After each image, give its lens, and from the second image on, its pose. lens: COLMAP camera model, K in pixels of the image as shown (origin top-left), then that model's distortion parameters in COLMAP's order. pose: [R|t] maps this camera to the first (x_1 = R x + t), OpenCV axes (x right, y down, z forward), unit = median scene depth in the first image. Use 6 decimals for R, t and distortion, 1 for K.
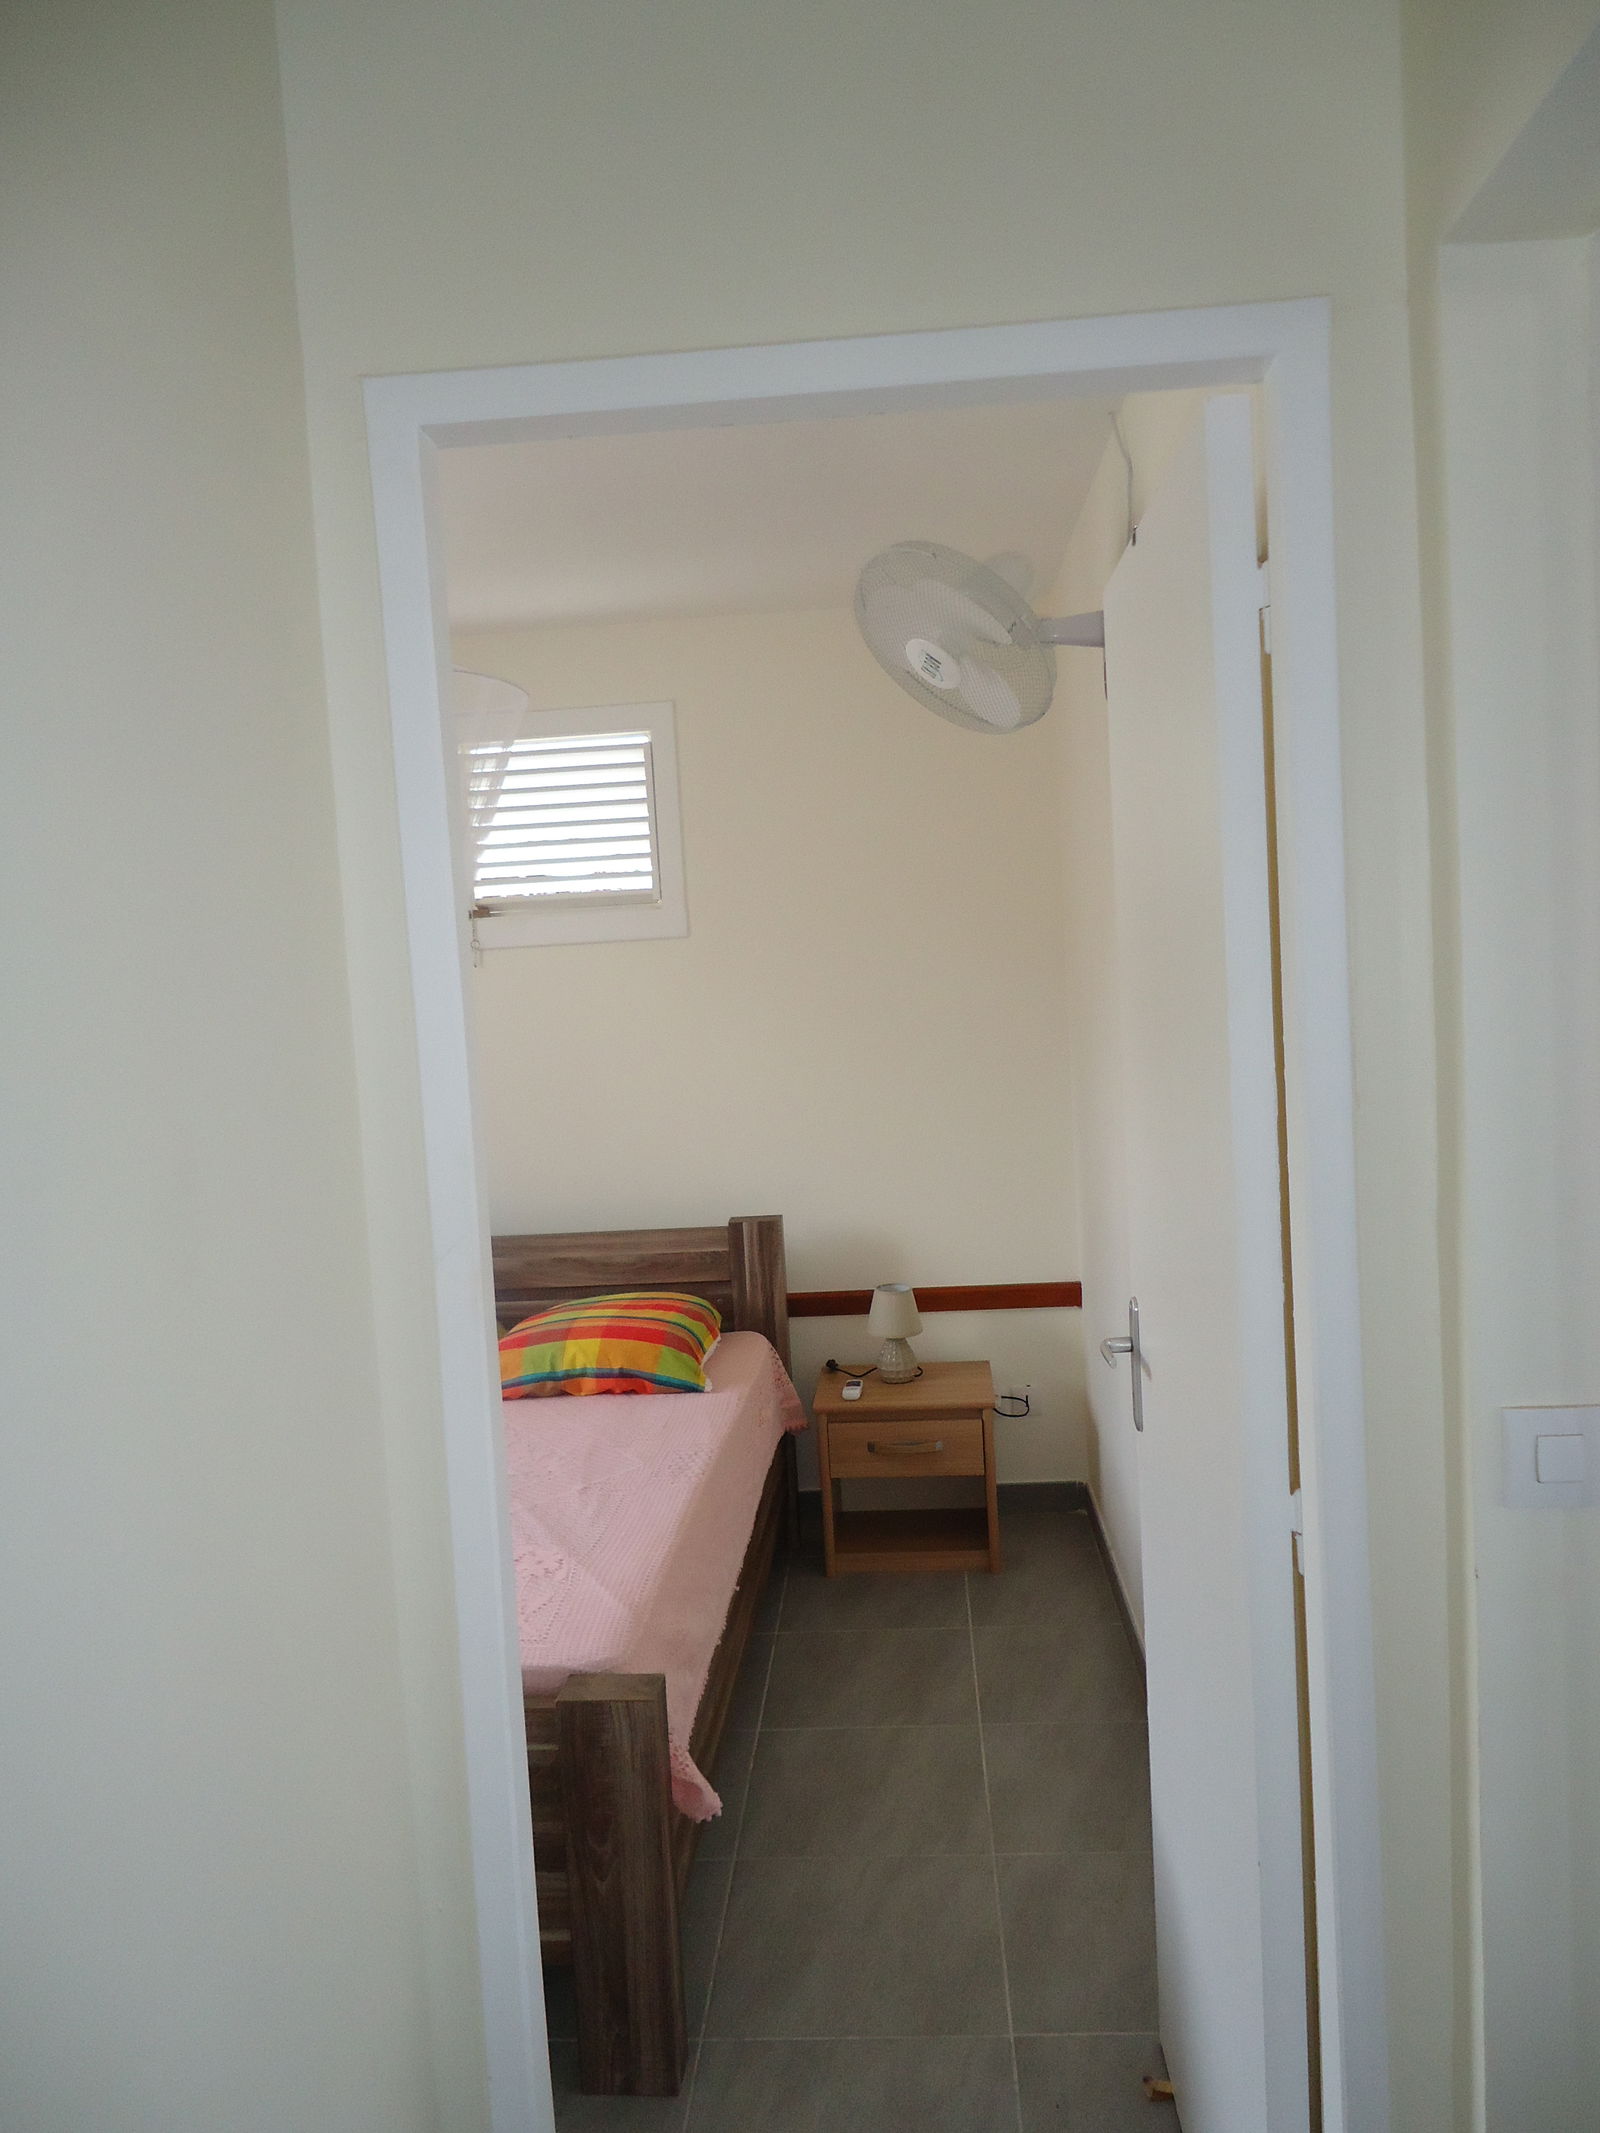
lens RADIAL K [[1453.1, 0, 800.0], [0, 1453.1, 1066.5], [0, 0, 1]] dist [-0.001145, -0.000478]
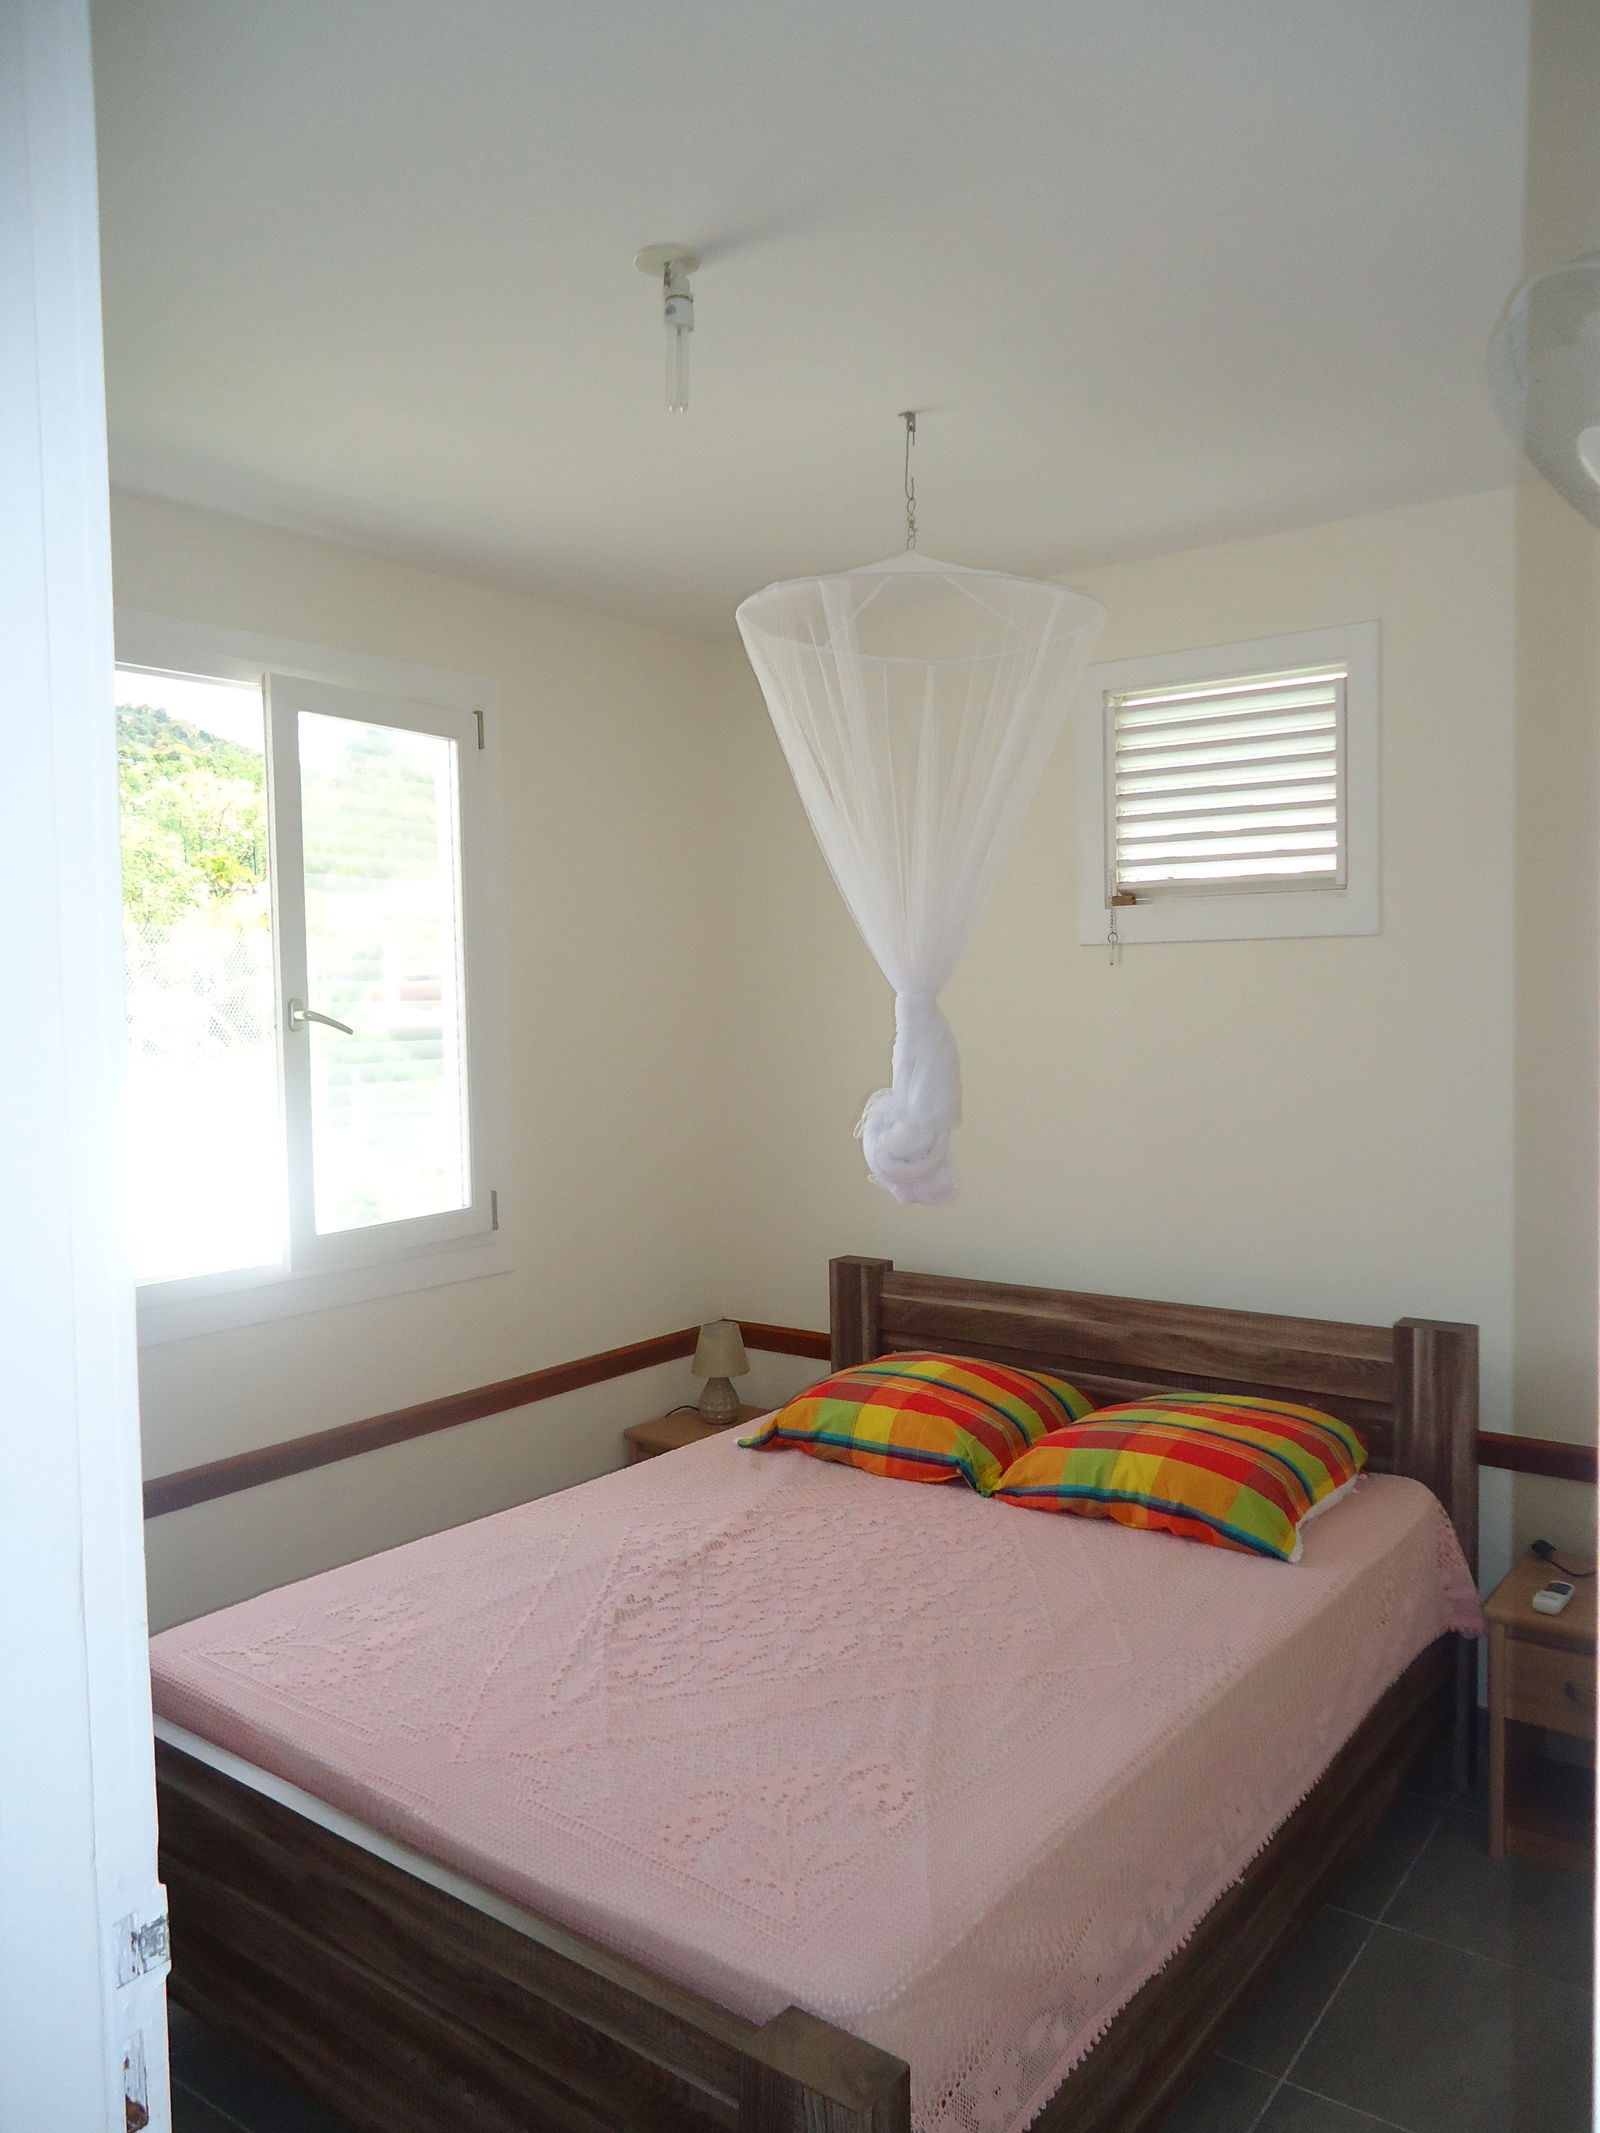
lens RADIAL K [[1541.3, 0, 800.0], [0, 1541.3, 1066.5], [0, 0, 1]] dist [0.006867, 0.005317]
pose [[0.853019, 0.070049, -0.517157, 0.091299], [-0.070584, 0.997331, 0.018664, -0.016695], [0.517084, 0.020583, 0.855687, 0.179285]]
